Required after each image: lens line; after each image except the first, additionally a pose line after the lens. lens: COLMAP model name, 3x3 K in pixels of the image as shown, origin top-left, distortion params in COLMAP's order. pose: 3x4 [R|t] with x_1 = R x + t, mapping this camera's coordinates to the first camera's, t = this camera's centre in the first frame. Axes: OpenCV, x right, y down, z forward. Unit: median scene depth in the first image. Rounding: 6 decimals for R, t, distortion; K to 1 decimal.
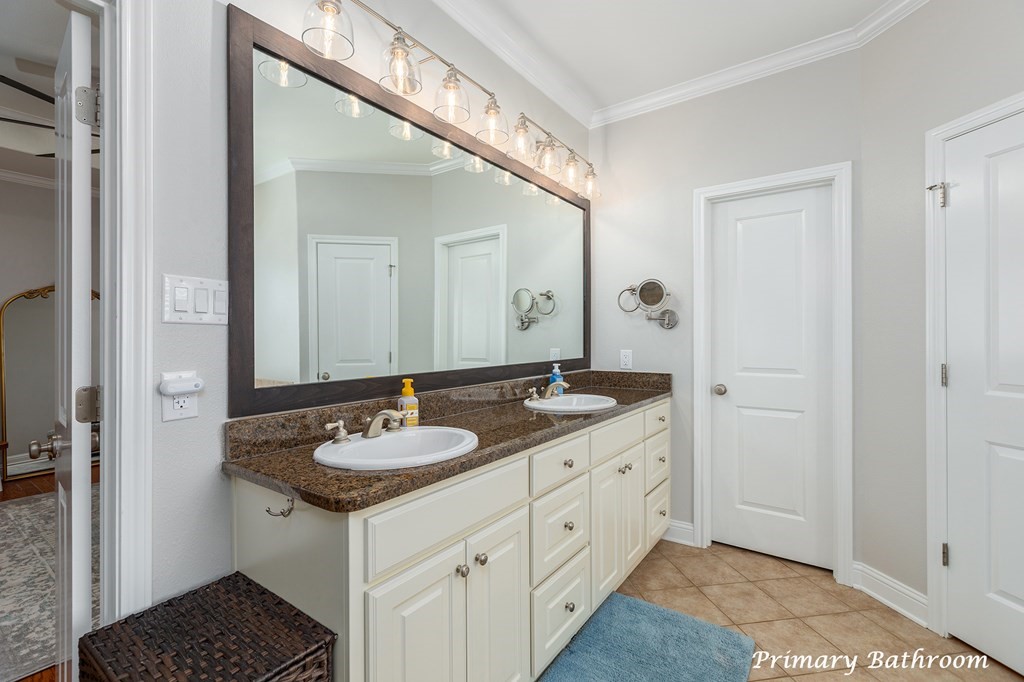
lens RADIAL K [[459.0, 0, 508.0], [0, 459.0, 338.2], [0, 0, 1]] dist [0.001532, 0.001141]
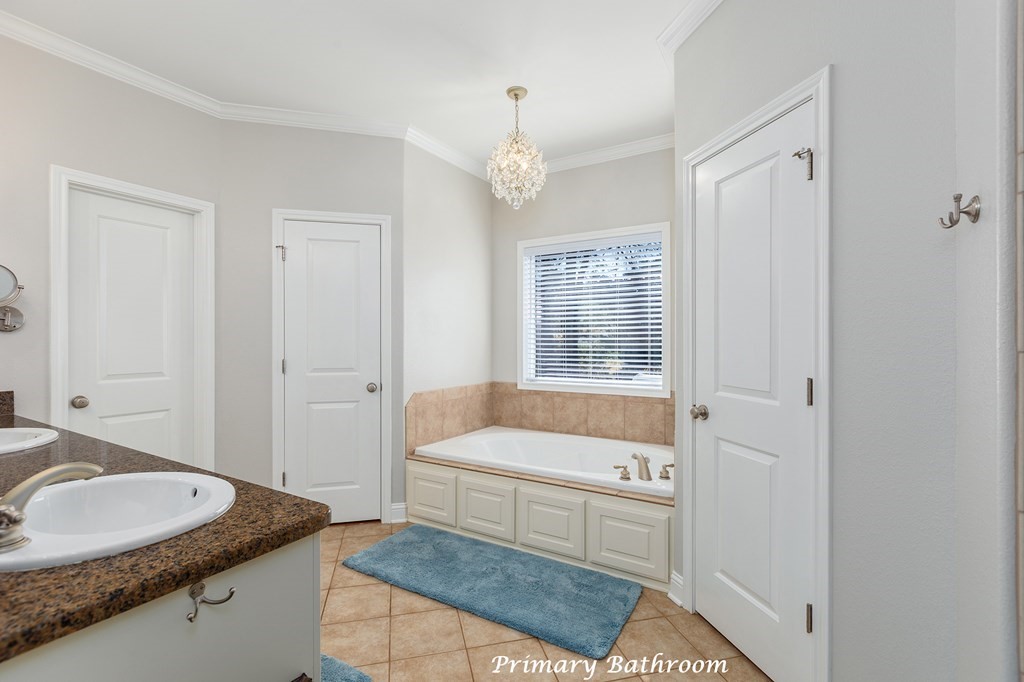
lens RADIAL K [[459.0, 0, 508.0], [0, 459.0, 338.2], [0, 0, 1]] dist [0.001532, 0.001141]
pose [[-0.083970, 0.007720, 0.996438, -0.571232], [0.003425, 0.999966, -0.007459, -0.001869], [-0.996462, 0.002786, -0.083994, 0.296015]]
